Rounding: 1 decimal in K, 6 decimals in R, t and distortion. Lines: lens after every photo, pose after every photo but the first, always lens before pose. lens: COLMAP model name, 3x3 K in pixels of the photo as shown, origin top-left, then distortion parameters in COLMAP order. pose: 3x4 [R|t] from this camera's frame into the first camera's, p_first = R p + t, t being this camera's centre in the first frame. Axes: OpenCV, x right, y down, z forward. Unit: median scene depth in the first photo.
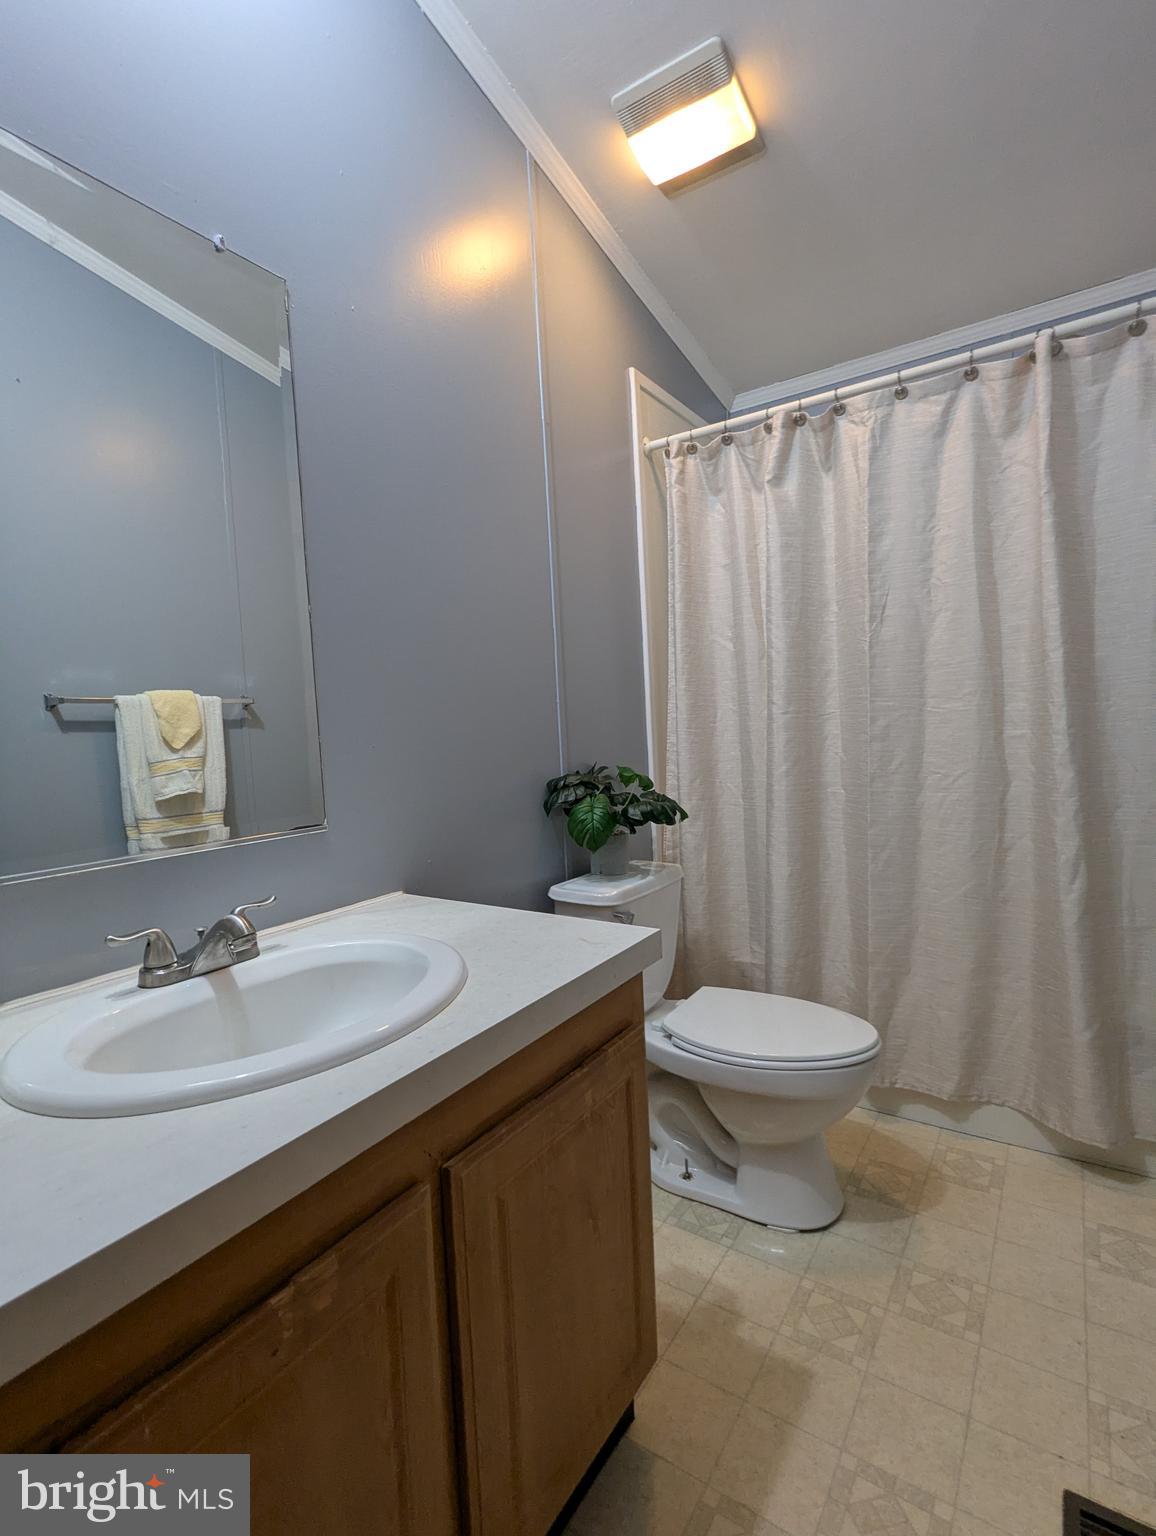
lens RADIAL K [[727.8, 0, 581.8], [0, 727.8, 764.3], [0, 0, 1]] dist [-0.002540, -0.000188]
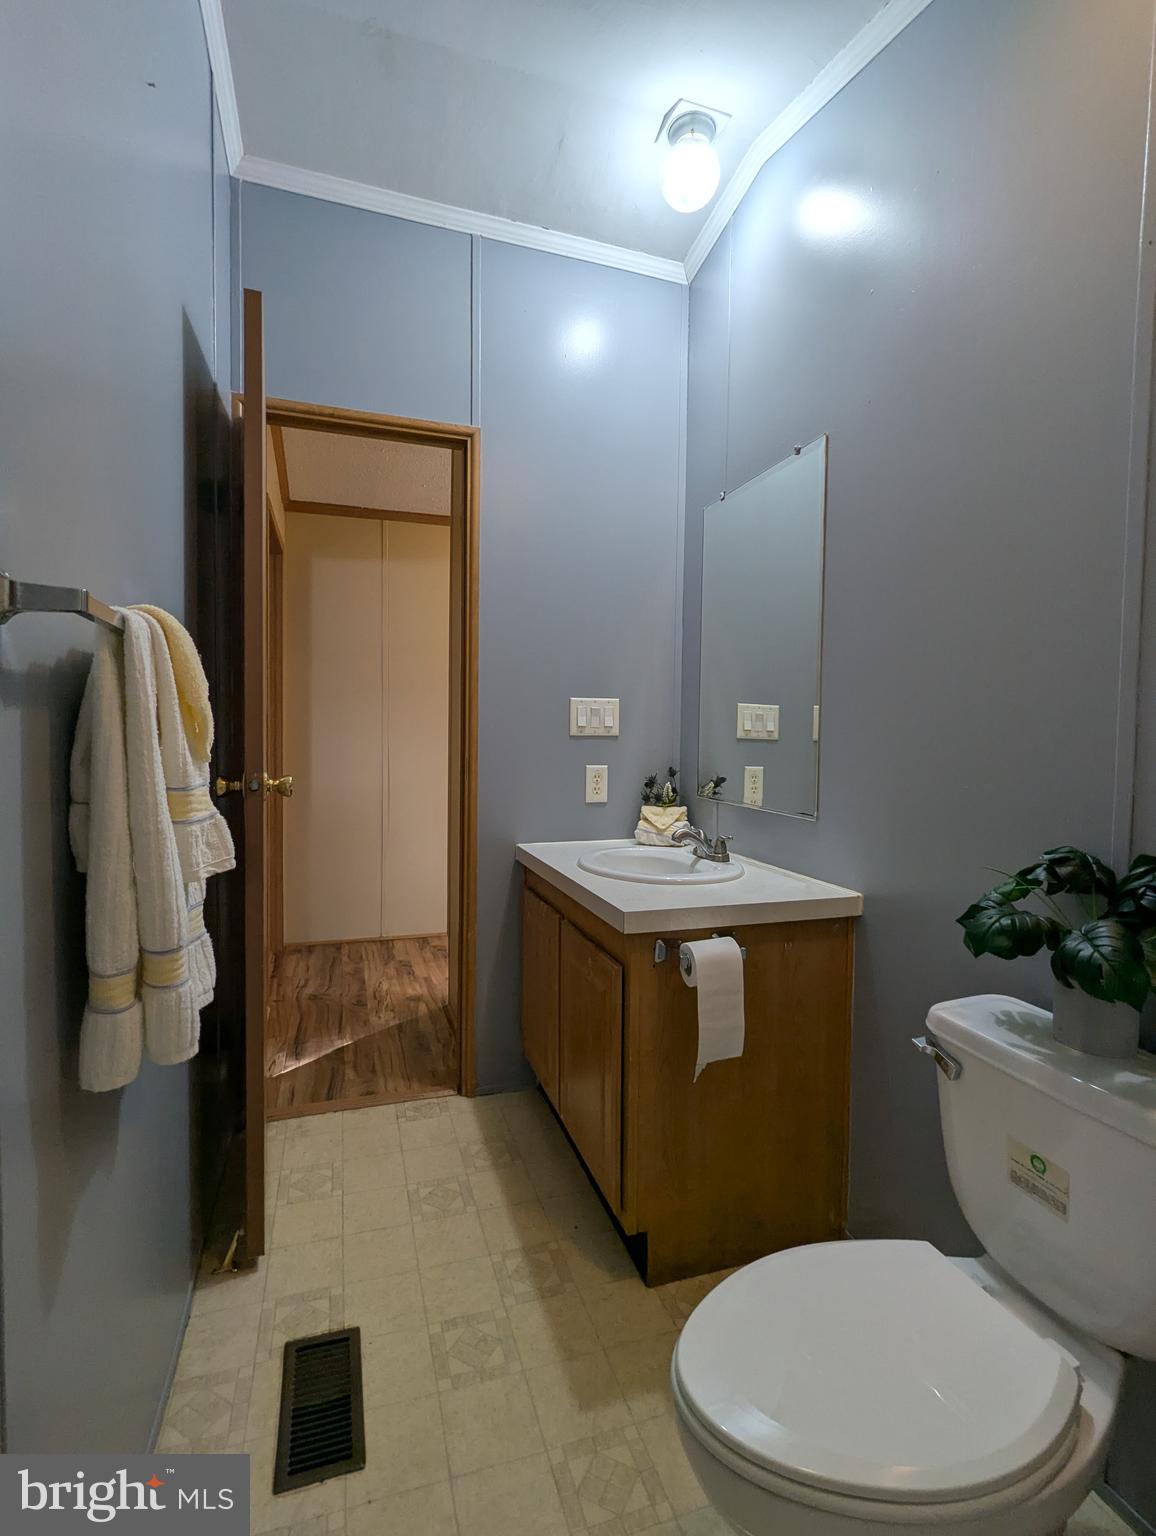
lens RADIAL K [[727.8, 0, 581.8], [0, 727.8, 764.3], [0, 0, 1]] dist [-0.002540, -0.000188]
pose [[-0.611986, 0.073293, -0.787465, 0.744593], [-0.024285, 0.993485, 0.111341, -0.119314], [0.790496, 0.087263, -0.606219, 1.090160]]
